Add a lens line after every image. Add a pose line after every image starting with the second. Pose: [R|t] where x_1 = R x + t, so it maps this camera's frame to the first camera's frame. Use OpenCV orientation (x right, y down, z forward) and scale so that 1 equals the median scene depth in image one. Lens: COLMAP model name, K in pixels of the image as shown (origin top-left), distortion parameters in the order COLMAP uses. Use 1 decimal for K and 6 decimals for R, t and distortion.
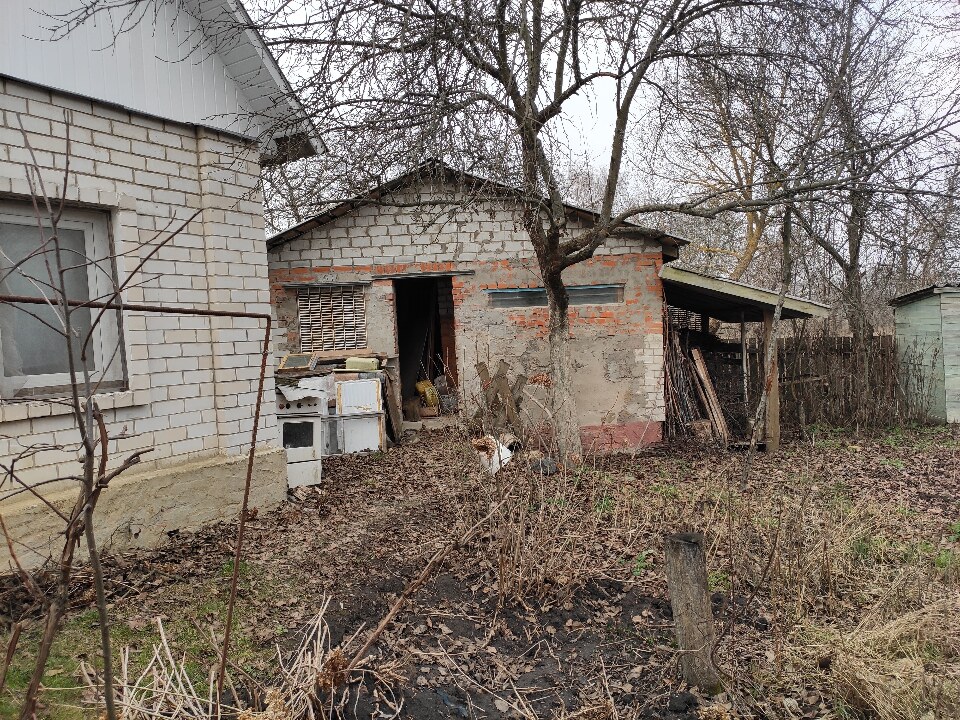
lens RADIAL K [[719.4, 0, 480.5], [0, 719.4, 357.3], [0, 0, 1]] dist [0.062978, -0.072669]
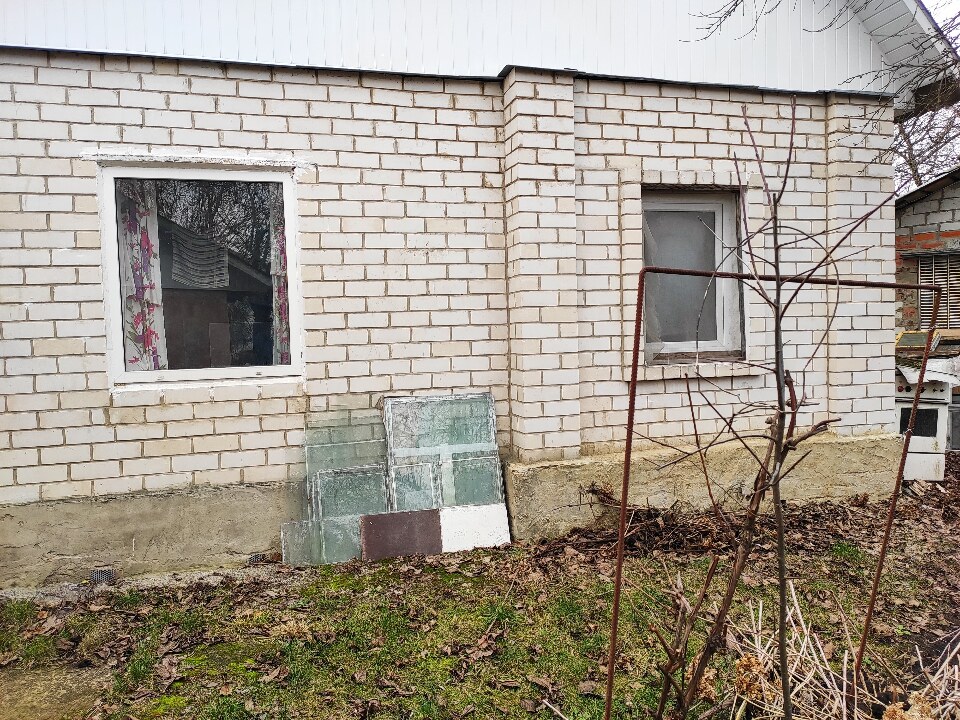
lens RADIAL K [[719.4, 0, 488.1], [0, 719.4, 357.6], [0, 0, 1]] dist [0.062978, -0.072669]
pose [[0.723138, 0.058893, -0.688189, -0.028151], [-0.034077, 0.998187, 0.049614, 0.001631], [0.689863, -0.012426, 0.723833, -0.018696]]
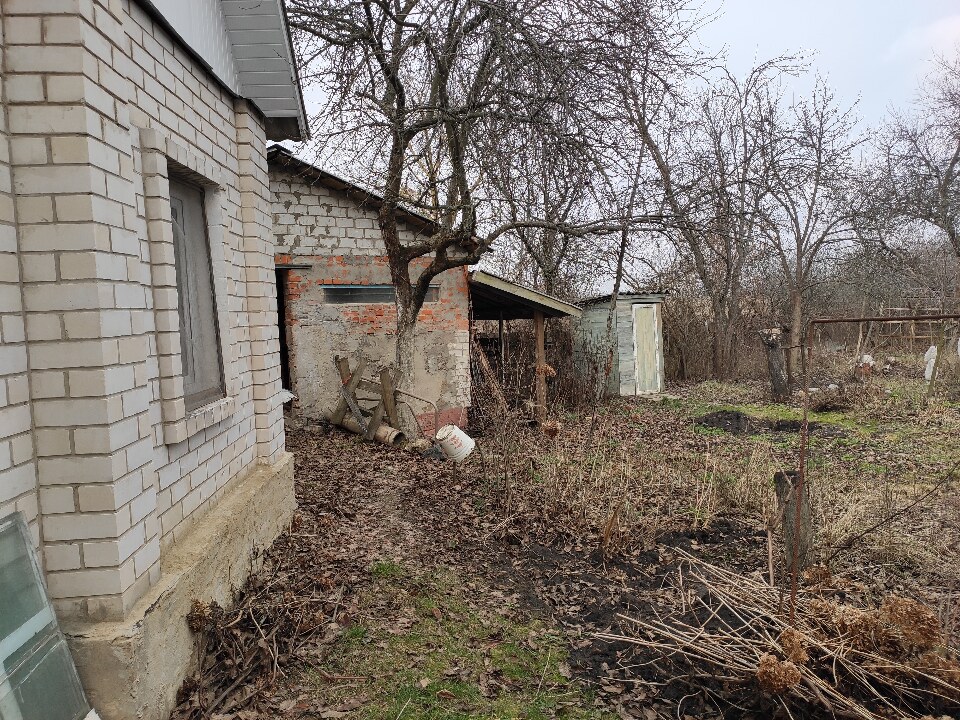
lens RADIAL K [[719.4, 0, 488.2], [0, 719.4, 357.3], [0, 0, 1]] dist [0.062978, -0.072669]
pose [[0.821016, -0.025188, 0.570349, -0.647002], [0.022027, 0.999680, 0.012441, -0.004473], [-0.570480, 0.002348, 0.821308, 0.103650]]
